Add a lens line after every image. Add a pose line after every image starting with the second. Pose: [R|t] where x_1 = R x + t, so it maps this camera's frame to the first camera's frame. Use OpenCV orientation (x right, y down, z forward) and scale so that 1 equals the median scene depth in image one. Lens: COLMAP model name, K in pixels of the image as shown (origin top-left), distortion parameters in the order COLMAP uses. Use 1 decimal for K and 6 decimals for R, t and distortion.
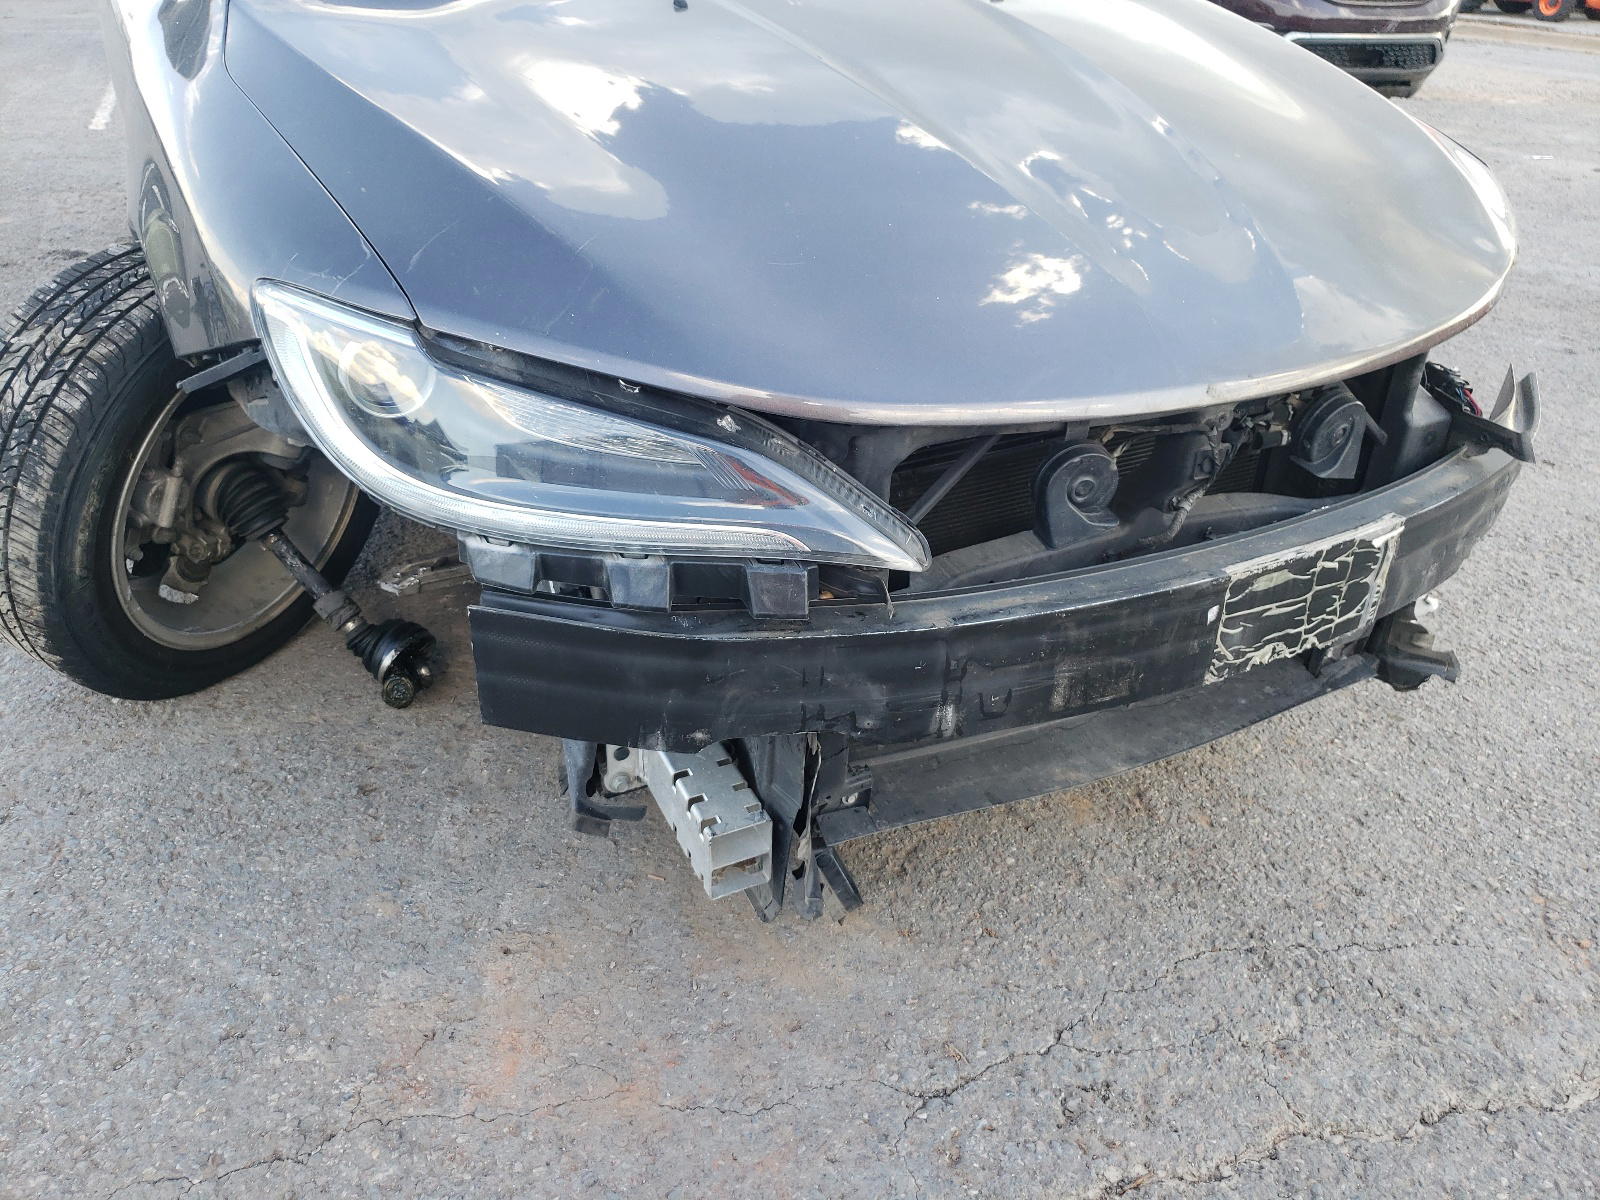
lens RADIAL K [[1358.9, 0, 801.4], [0, 1358.9, 562.6], [0, 0, 1]] dist [0.015817, 0.003433]
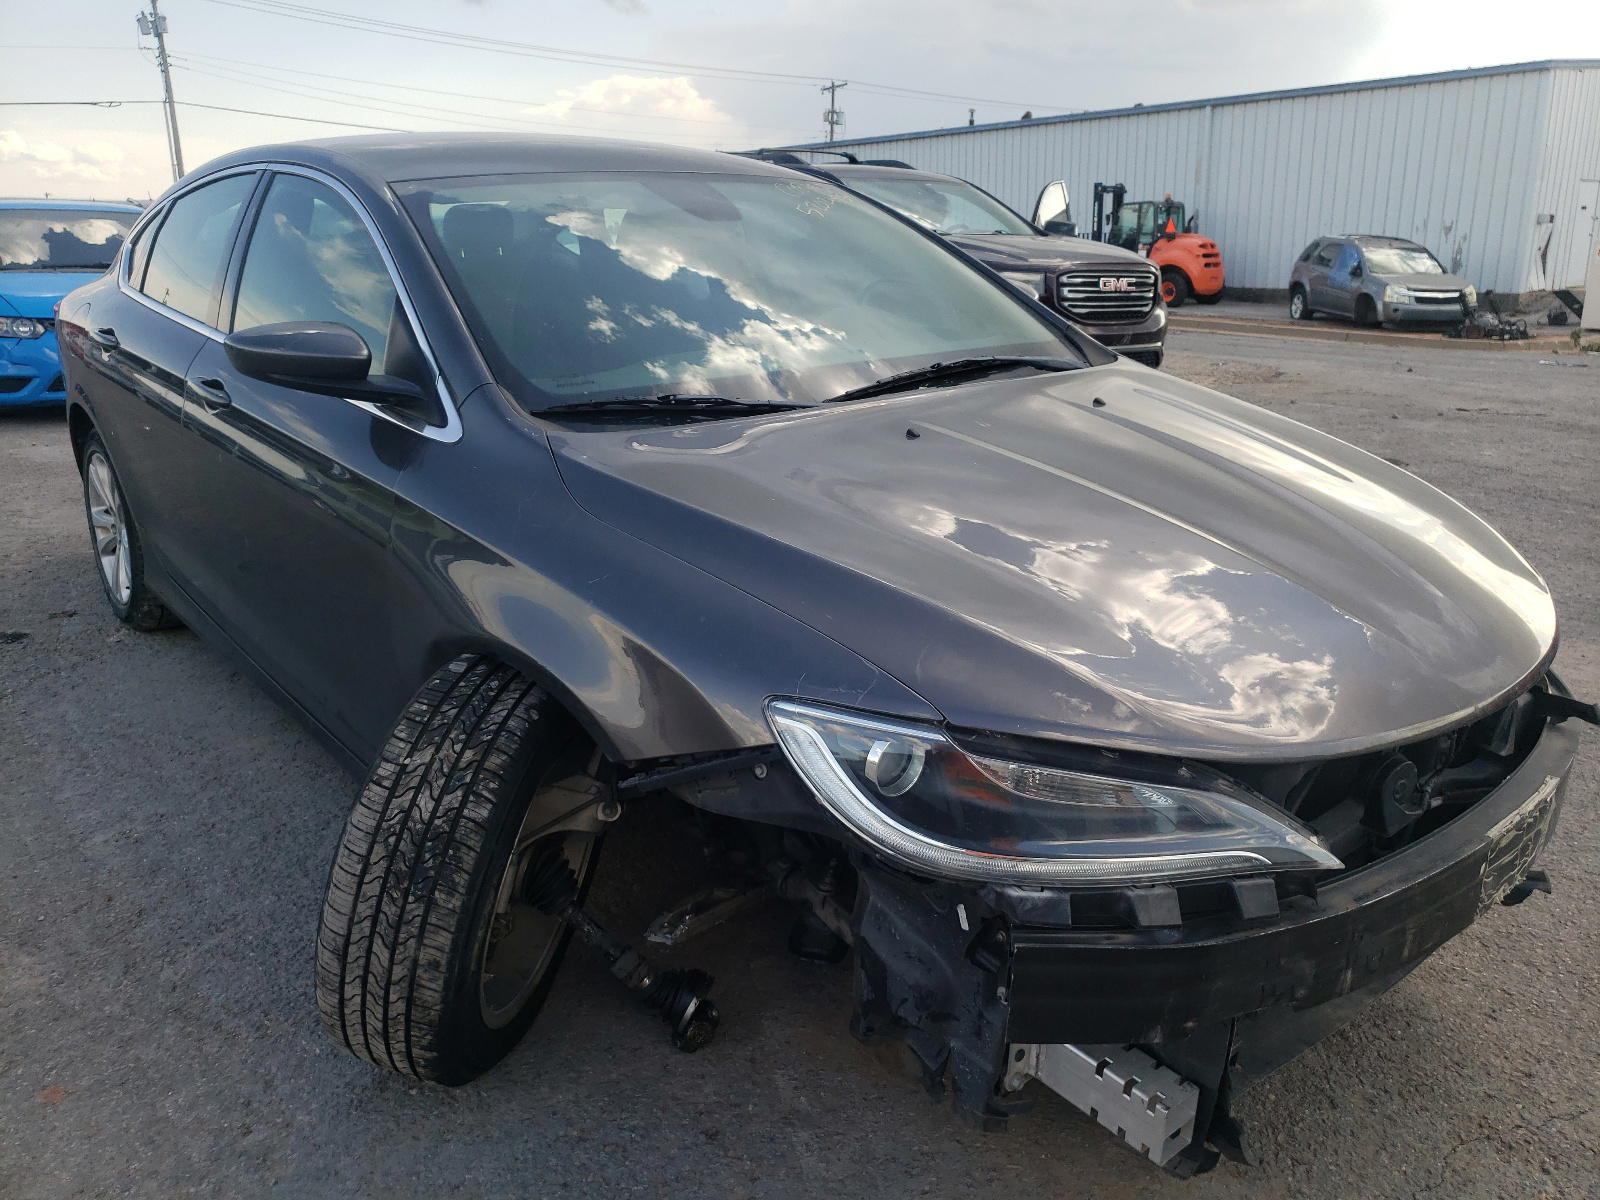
lens RADIAL K [[1358.9, 0, 801.4], [0, 1358.9, 562.6], [0, 0, 1]] dist [0.015817, 0.003433]
pose [[0.967663, -0.082785, 0.238273, -0.527227], [0.126893, 0.976144, -0.176185, -0.086453], [-0.218003, 0.200723, 0.955084, -0.162125]]
